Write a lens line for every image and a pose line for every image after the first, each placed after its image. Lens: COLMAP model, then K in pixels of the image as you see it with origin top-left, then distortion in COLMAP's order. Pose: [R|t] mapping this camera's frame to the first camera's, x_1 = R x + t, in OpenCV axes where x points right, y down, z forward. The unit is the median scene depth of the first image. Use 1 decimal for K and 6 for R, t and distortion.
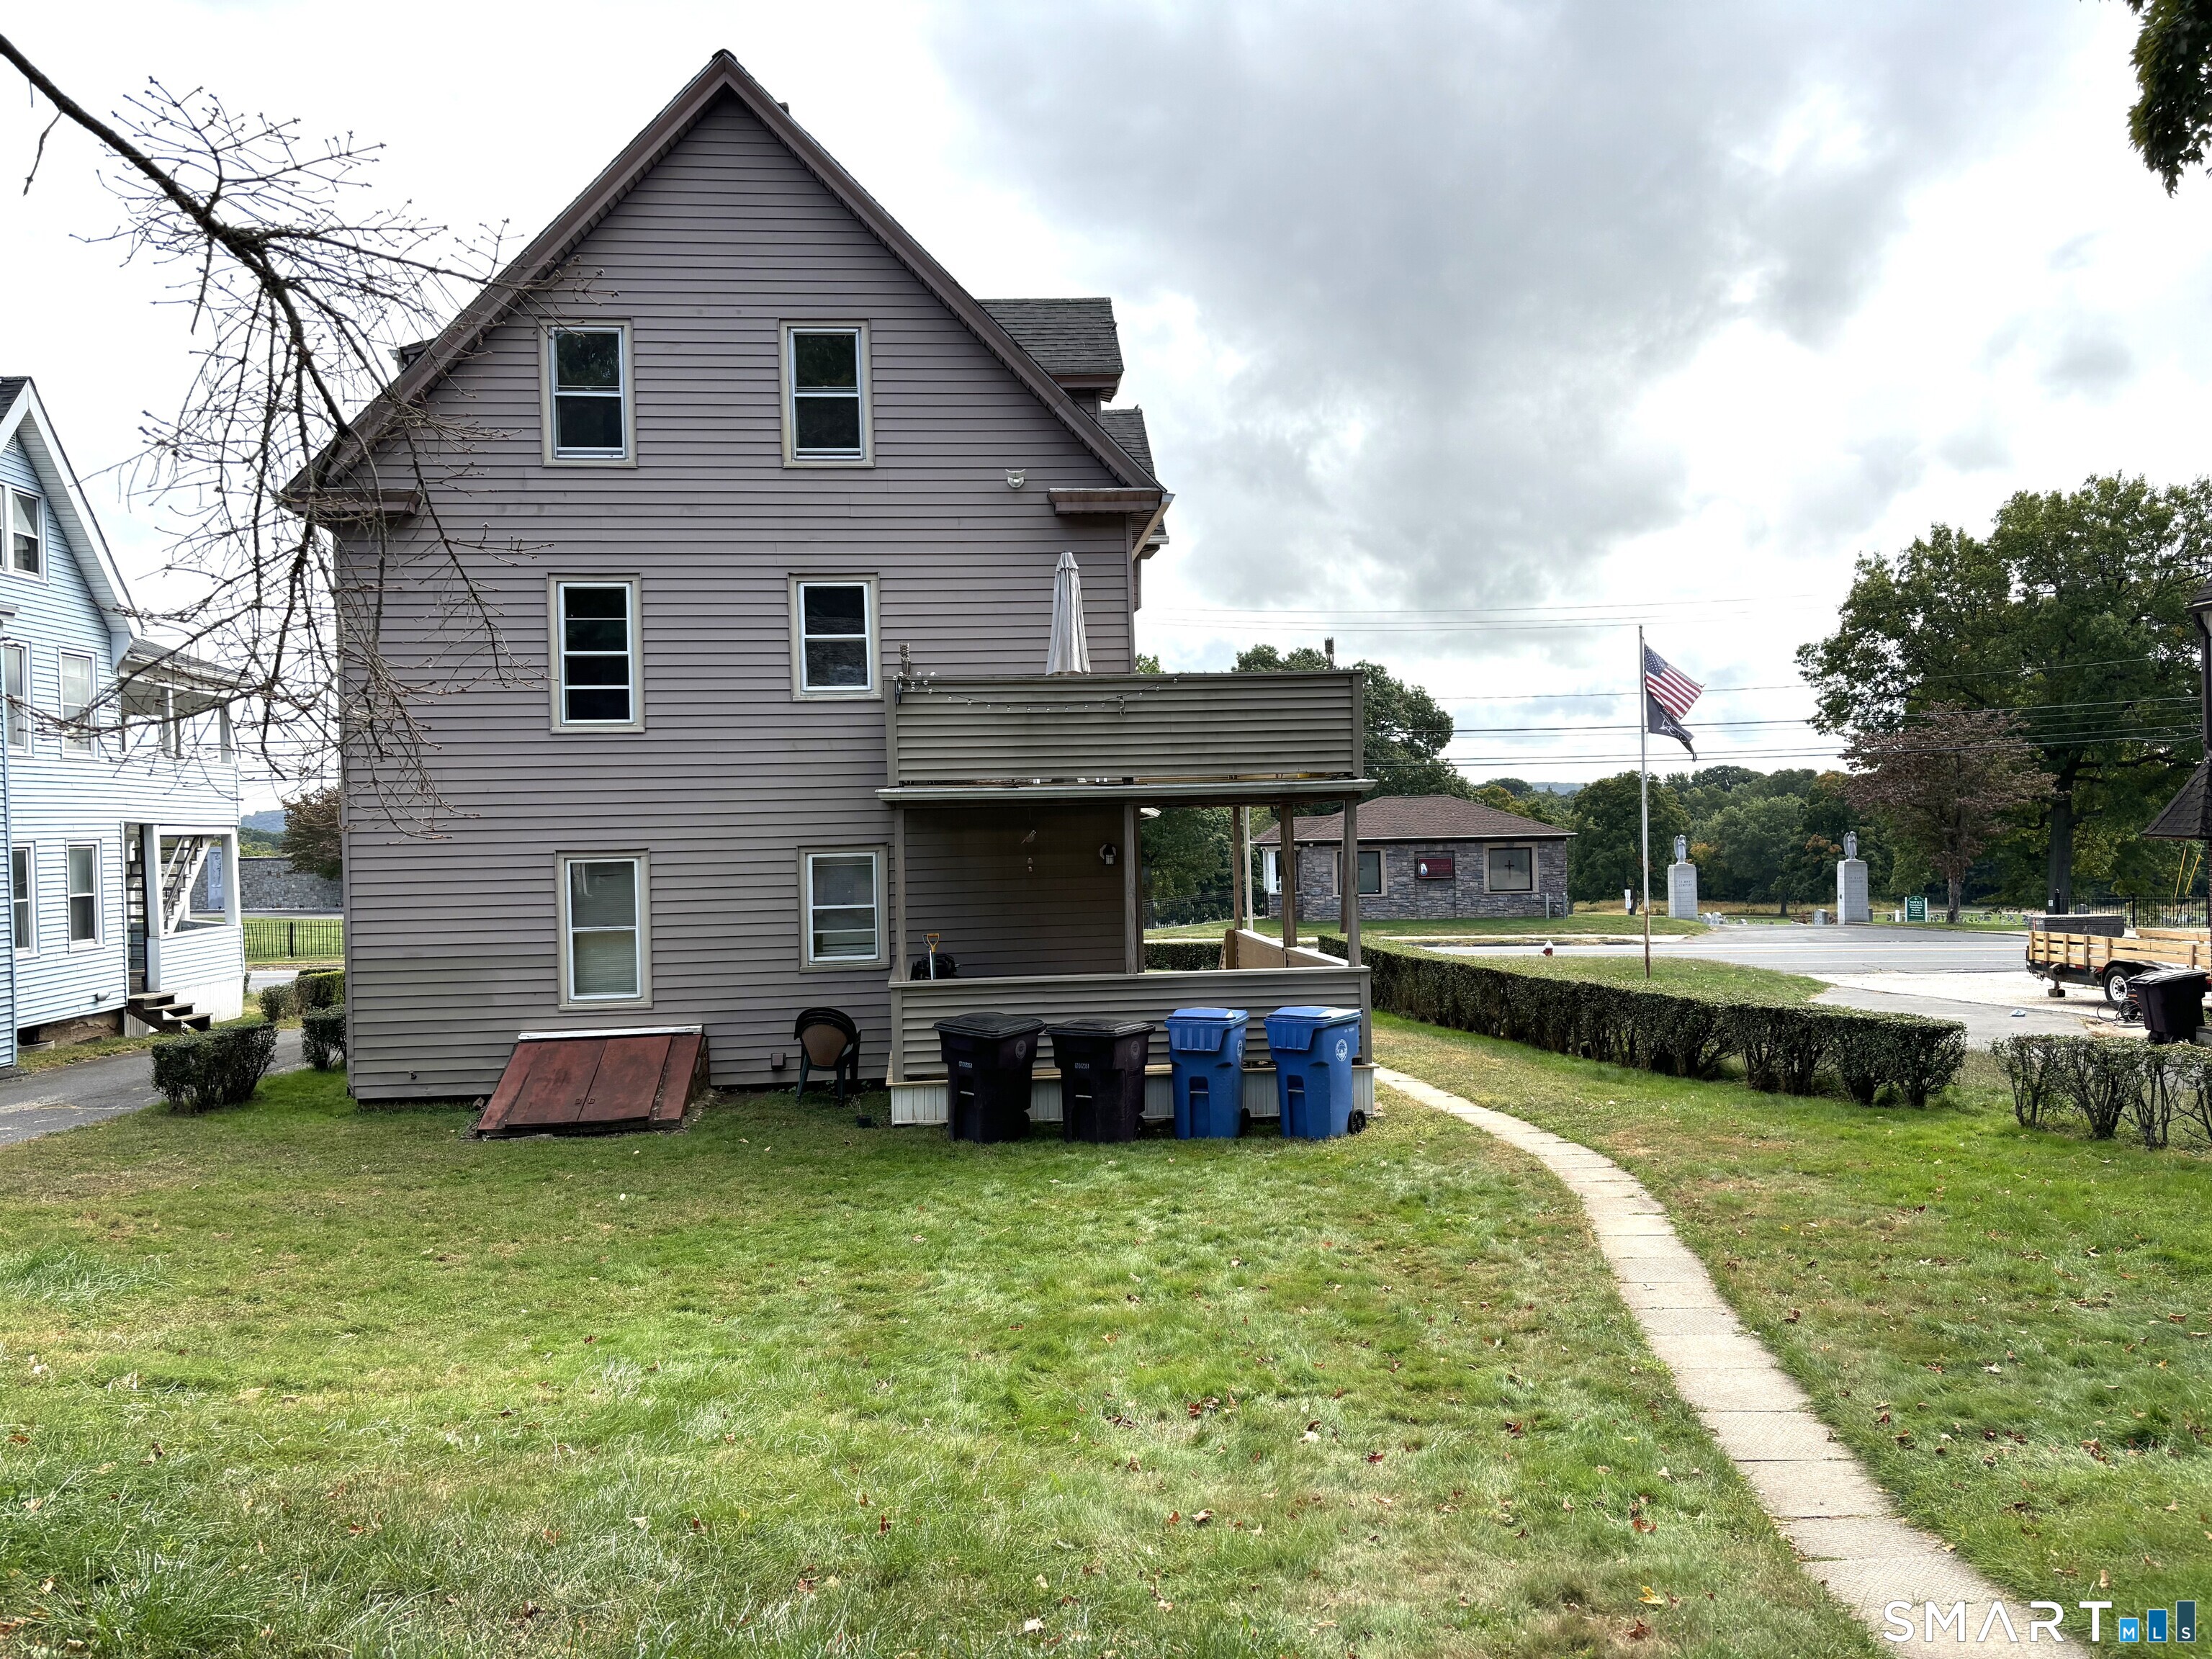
lens RADIAL K [[1662.7, 0, 1226.5], [0, 1662.7, 831.1], [0, 0, 1]] dist [0.115545, -0.283938]
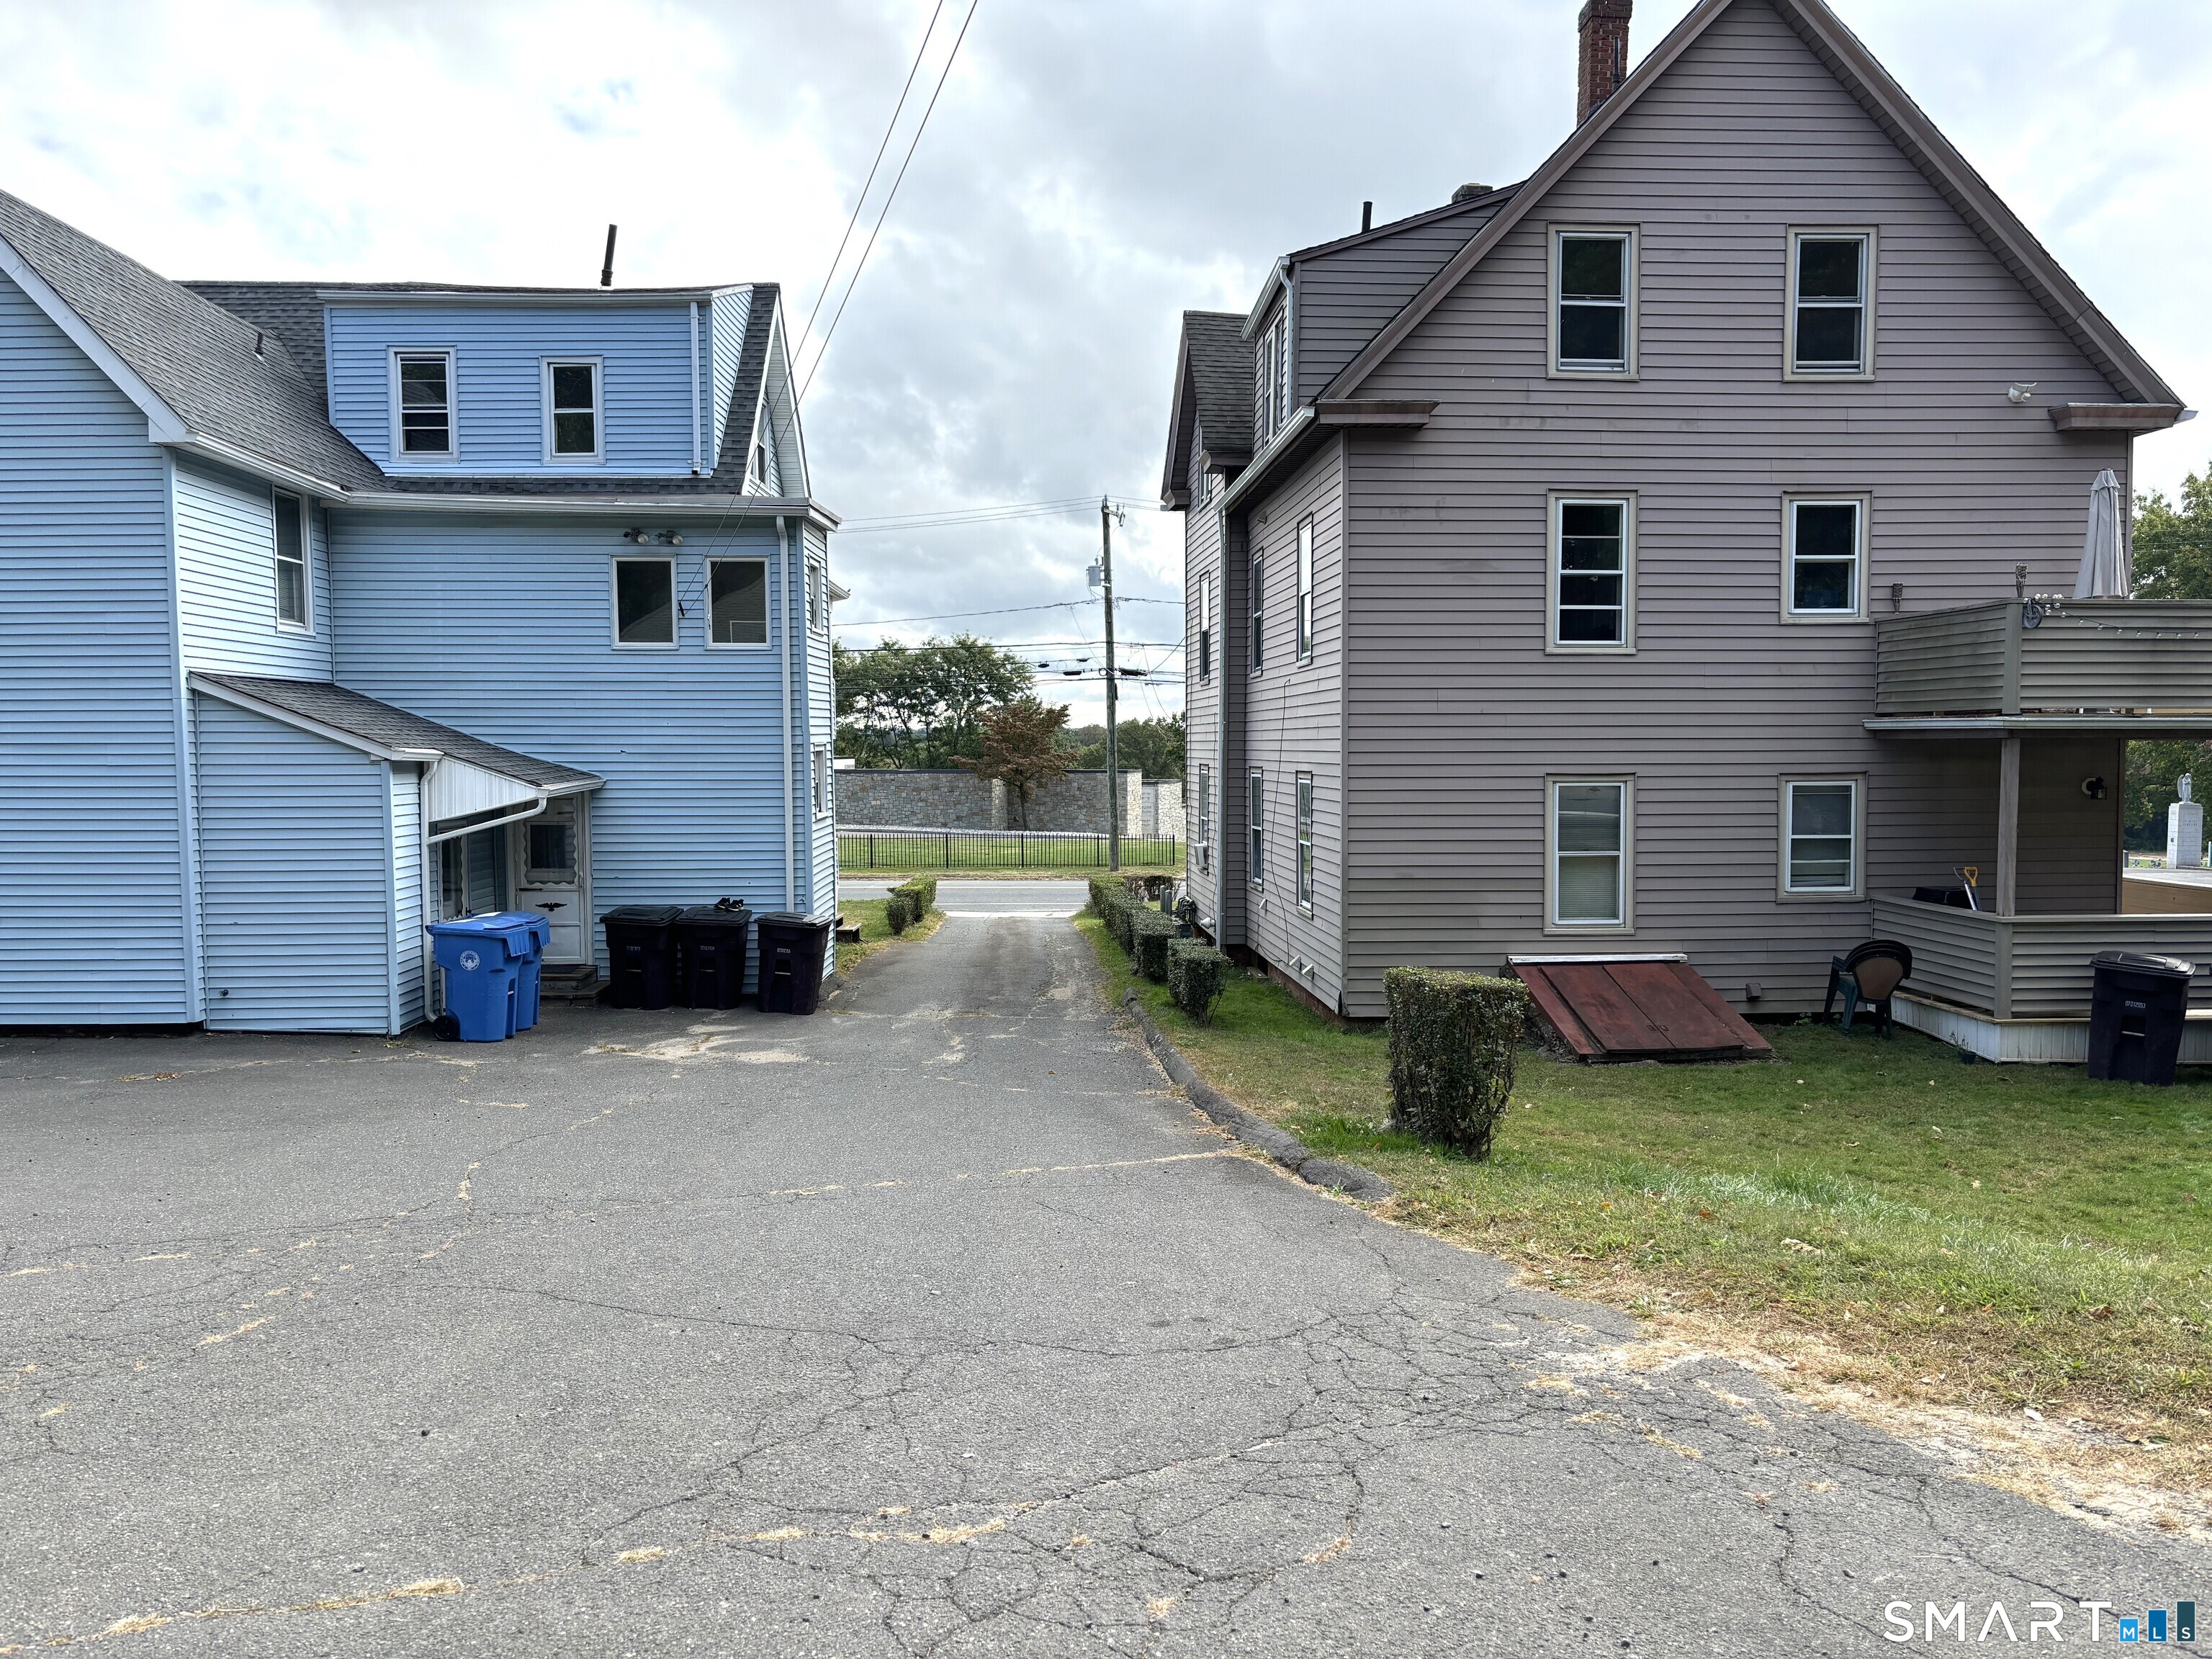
lens RADIAL K [[1664.5, 0, 1089.4], [0, 1664.5, 832.0], [0, 0, 1]] dist [0.024187, 0.000076]
pose [[0.999088, 0.021558, -0.036858, -0.626459], [-0.019954, 0.998861, 0.043342, 0.009011], [0.037751, -0.042567, 0.998380, 0.011766]]
